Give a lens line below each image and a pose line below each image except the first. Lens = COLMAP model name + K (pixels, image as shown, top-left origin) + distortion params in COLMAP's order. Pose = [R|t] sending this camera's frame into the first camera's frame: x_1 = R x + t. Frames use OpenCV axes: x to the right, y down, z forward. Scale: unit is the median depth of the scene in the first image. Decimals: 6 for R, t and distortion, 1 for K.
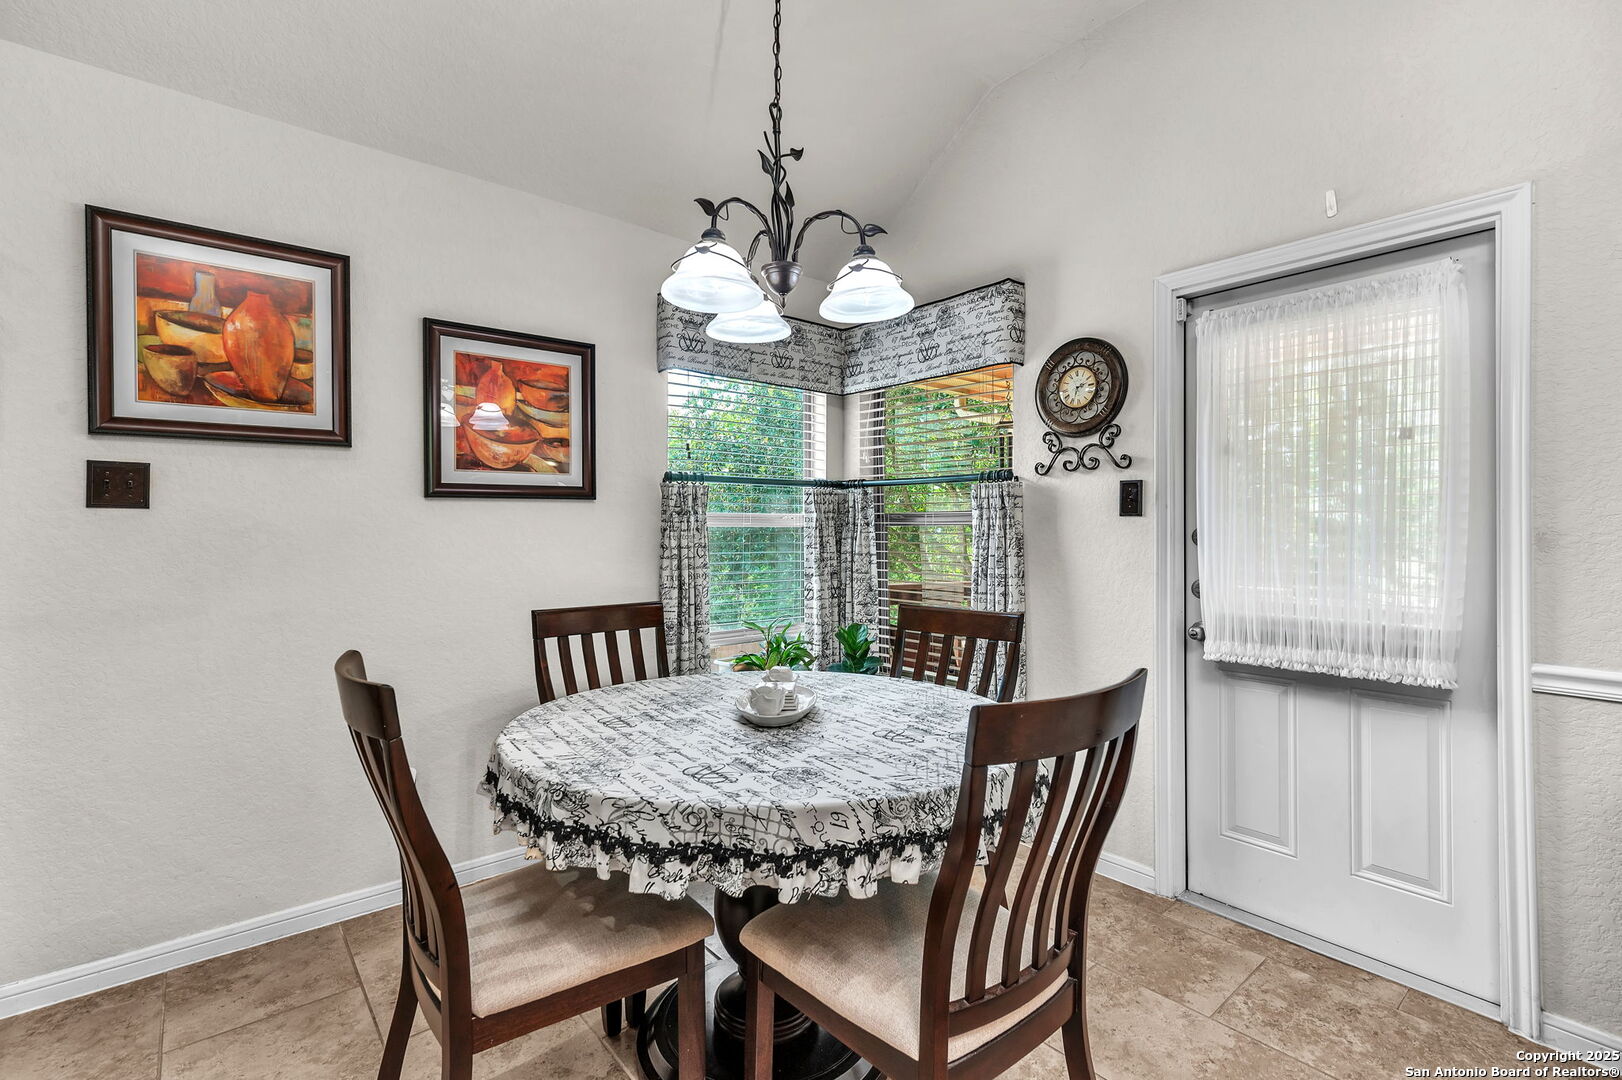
lens RADIAL K [[772.8, 0, 820.5], [0, 772.8, 529.6], [0, 0, 1]] dist [0.004416, 0.000640]
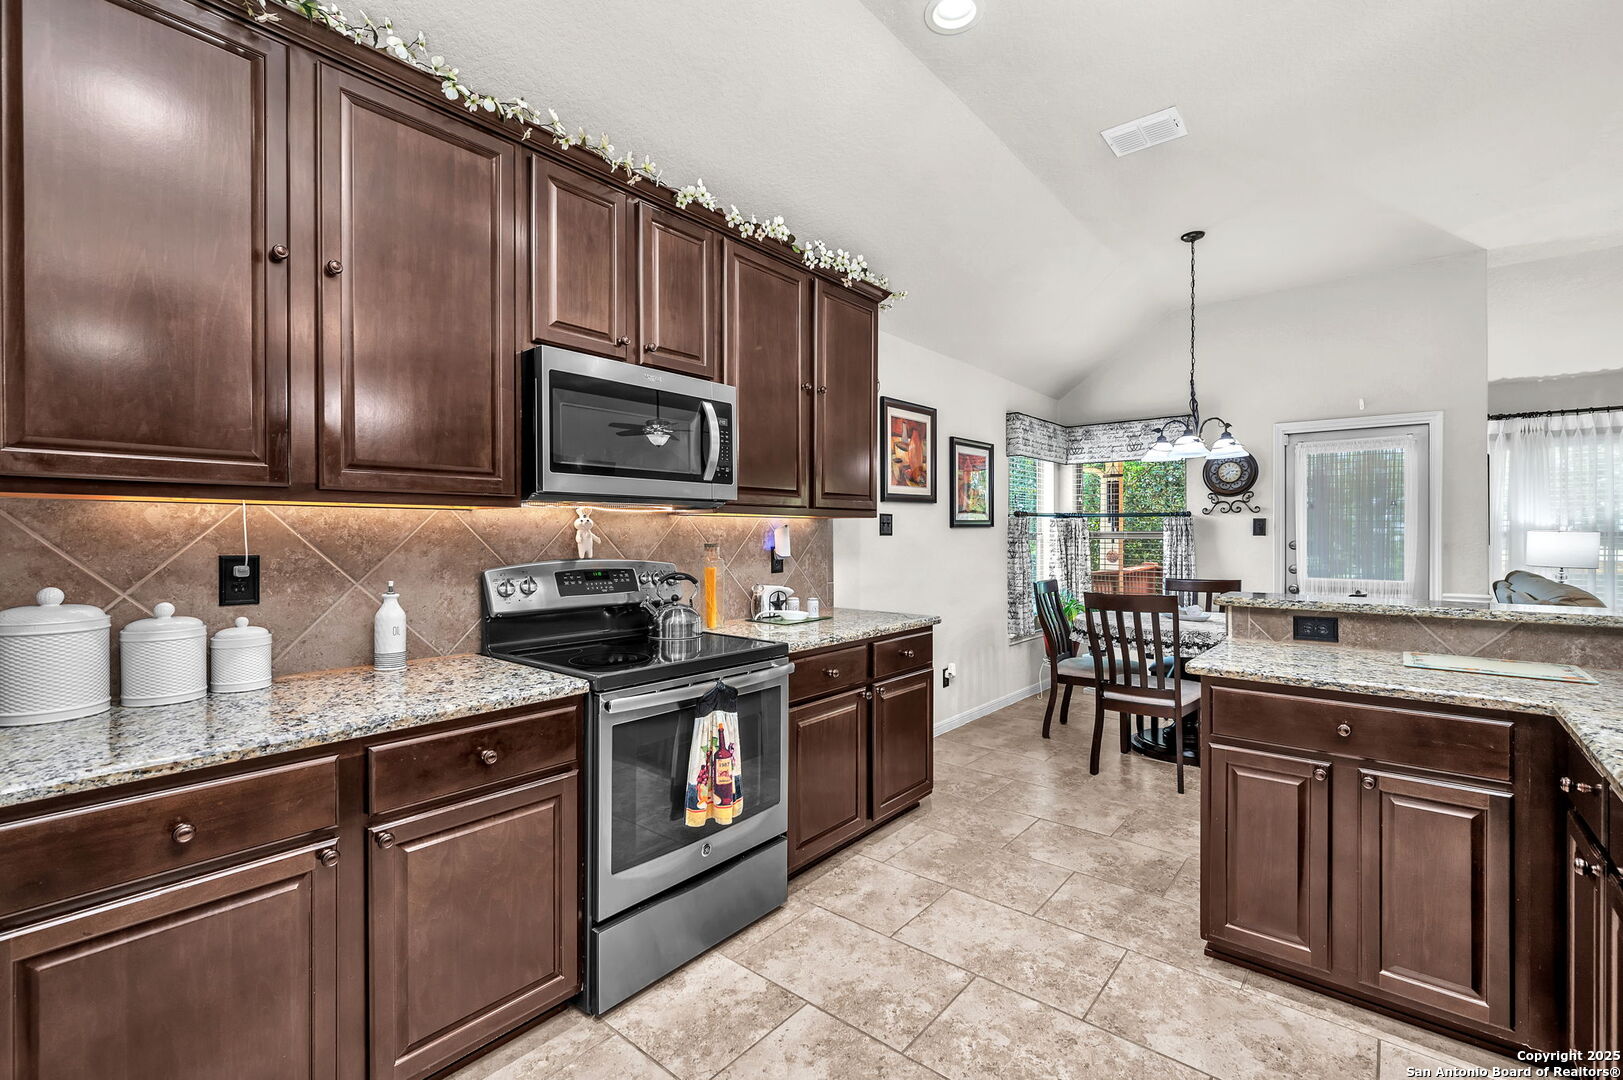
lens RADIAL K [[687.1, 0, 858.6], [0, 687.1, 545.8], [0, 0, 1]] dist [0.000352, -0.000074]
pose [[0.982961, -0.008183, 0.183630, -1.048498], [0.004829, 0.999813, 0.018706, -0.030152], [-0.183749, -0.017501, 0.982817, -0.659239]]
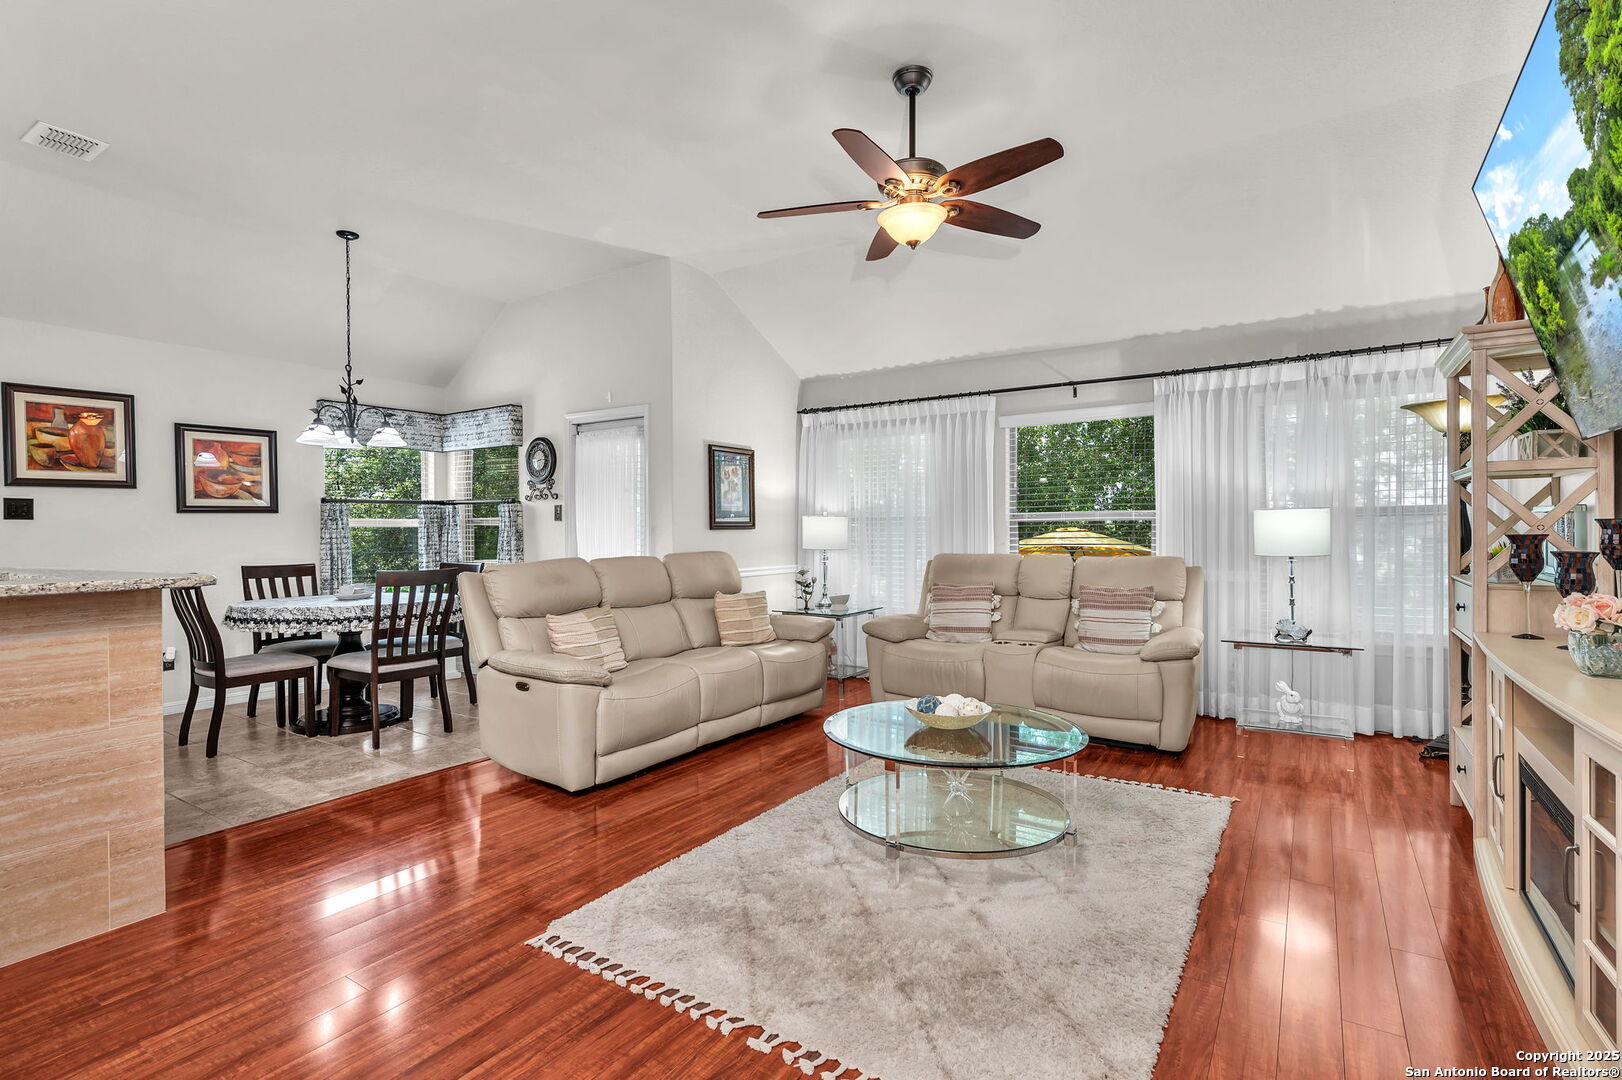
lens RADIAL K [[772.8, 0, 803.7], [0, 772.8, 540.7], [0, 0, 1]] dist [0.004416, 0.000640]
pose [[0.960052, -0.009961, 0.279645, 0.471251], [0.006299, 0.999882, 0.013991, 0.011790], [-0.279751, -0.011671, 0.960002, -1.347180]]
